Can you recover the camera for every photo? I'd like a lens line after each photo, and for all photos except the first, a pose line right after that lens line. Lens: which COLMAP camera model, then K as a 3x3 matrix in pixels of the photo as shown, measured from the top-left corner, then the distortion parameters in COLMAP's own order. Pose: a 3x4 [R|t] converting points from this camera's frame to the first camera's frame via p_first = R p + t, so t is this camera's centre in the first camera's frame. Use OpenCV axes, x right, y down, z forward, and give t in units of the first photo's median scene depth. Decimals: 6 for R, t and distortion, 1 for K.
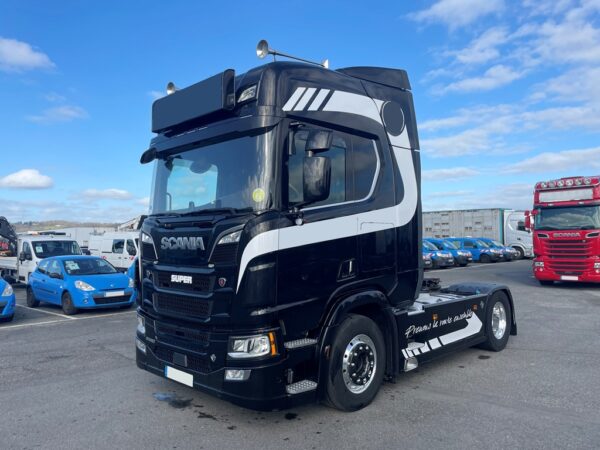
lens RADIAL K [[453.4, 0, 296.1], [0, 453.4, 224.6], [0, 0, 1]] dist [0.062921, -0.077744]
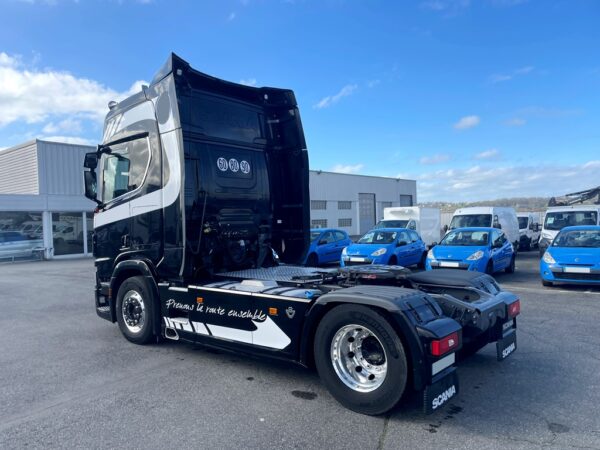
lens RADIAL K [[453.4, 0, 297.6], [0, 453.4, 230.3], [0, 0, 1]] dist [0.062921, -0.077744]
pose [[0.081063, 0.023115, -0.996441, 1.368758], [0.063827, 0.997559, 0.028334, 0.049823], [0.994663, -0.065897, 0.079390, 1.245625]]
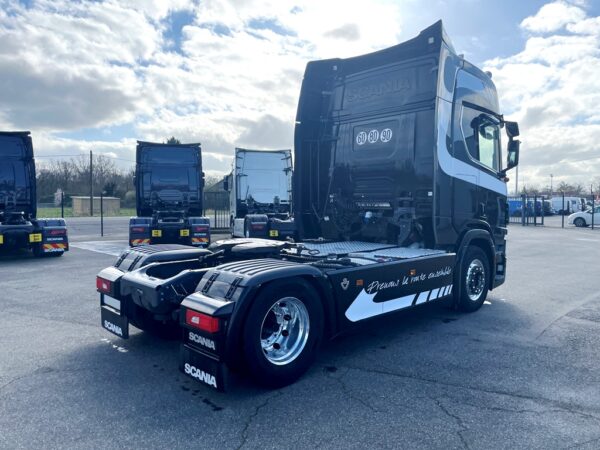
lens RADIAL K [[453.4, 0, 300.2], [0, 453.4, 229.5], [0, 0, 1]] dist [0.062921, -0.077744]
pose [[-0.999895, -0.003030, 0.014176, 0.259991], [-0.002707, 0.999738, 0.022745, 0.124643], [-0.014241, 0.022704, -0.999641, 2.463124]]
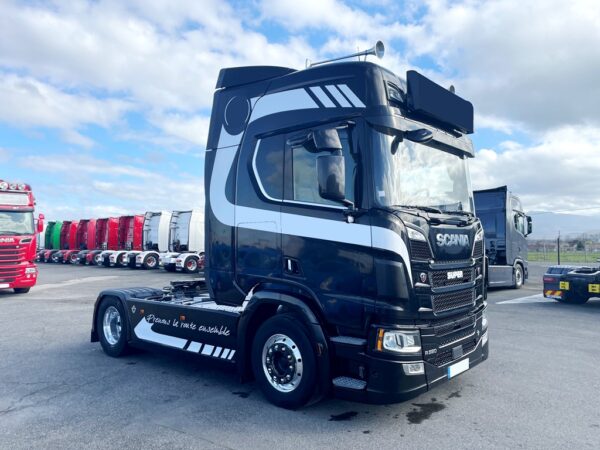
lens RADIAL K [[453.4, 0, 305.8], [0, 453.4, 226.5], [0, 0, 1]] dist [0.062921, -0.077744]
pose [[-0.056273, 0.046866, 0.997315, -1.118758], [-0.029726, 0.998376, -0.048593, 0.061922], [-0.997973, -0.032380, -0.054788, 1.225443]]
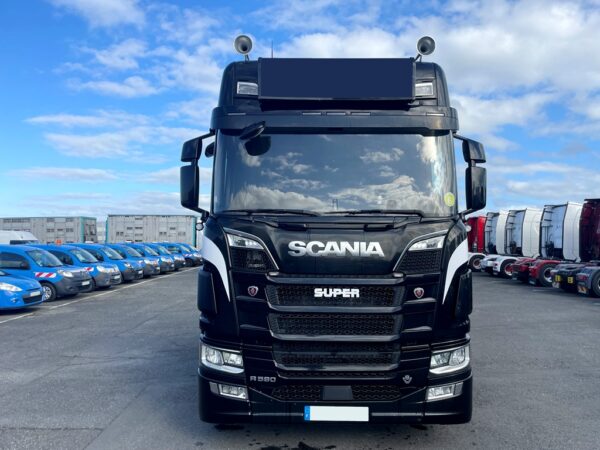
lens RADIAL K [[453.4, 0, 299.1], [0, 453.4, 220.3], [0, 0, 1]] dist [0.062921, -0.077744]
pose [[0.717219, 0.048854, 0.695133, -0.764367], [-0.035427, 0.998806, -0.033644, 0.017053], [-0.695947, -0.000497, 0.718093, 0.404412]]
